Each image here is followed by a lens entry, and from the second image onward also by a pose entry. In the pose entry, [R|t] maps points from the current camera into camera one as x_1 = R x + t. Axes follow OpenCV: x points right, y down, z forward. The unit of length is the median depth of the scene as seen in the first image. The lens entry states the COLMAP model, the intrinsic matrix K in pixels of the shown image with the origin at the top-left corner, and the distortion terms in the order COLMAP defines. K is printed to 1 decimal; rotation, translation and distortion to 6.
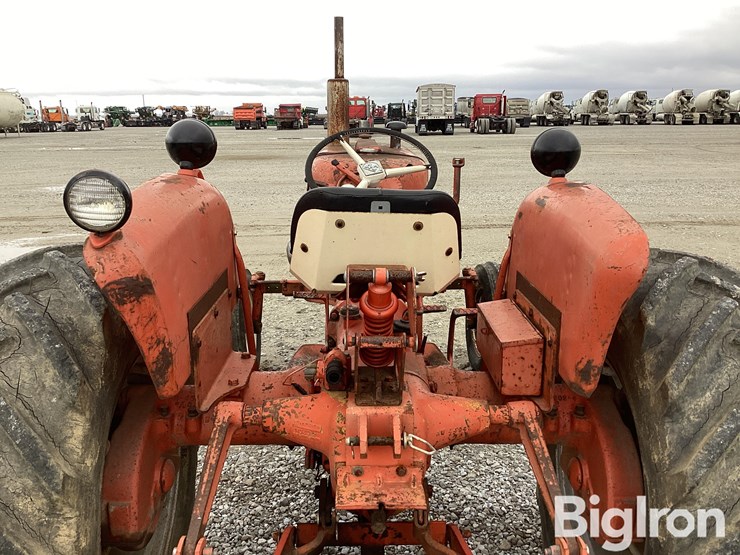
lens RADIAL K [[675.6, 0, 380.1], [0, 675.6, 284.1], [0, 0, 1]] dist [0.019605, 0.000000]
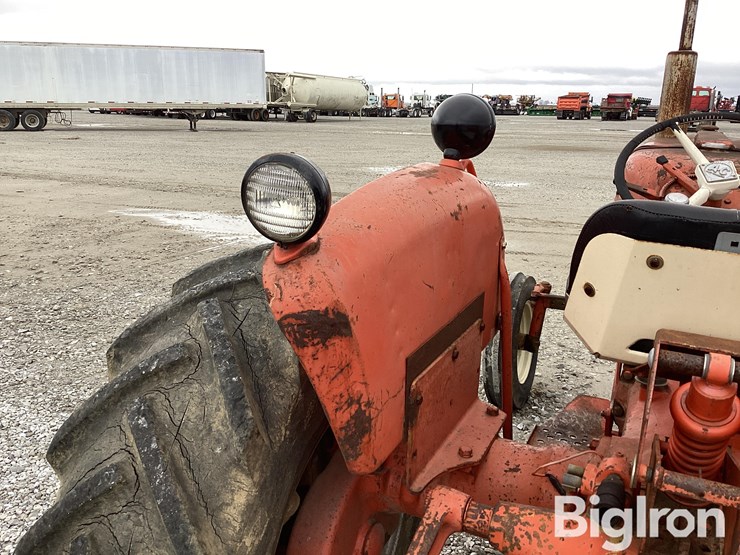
lens RADIAL K [[675.6, 0, 366.2], [0, 675.6, 278.3], [0, 0, 1]] dist [0.019605, 0.000000]
pose [[0.889316, 0.135314, -0.436814, -0.016509], [-0.132411, 0.990495, 0.037253, -0.048684], [0.437703, 0.024709, 0.898780, 0.258827]]
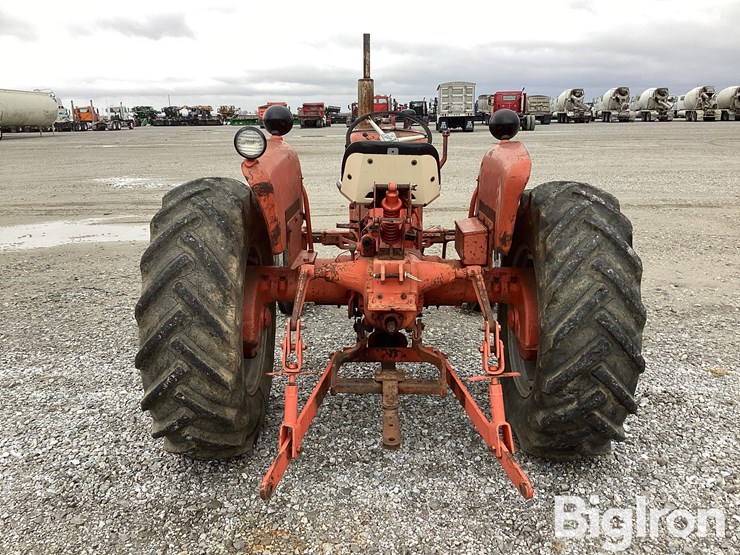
lens RADIAL K [[675.6, 0, 380.8], [0, 675.6, 287.8], [0, 0, 1]] dist [0.019605, 0.000000]
pose [[0.999517, 0.003071, -0.030923, 0.019142], [-0.002856, 0.999972, 0.006972, 0.181219], [0.030944, -0.006881, 0.999497, -0.611559]]
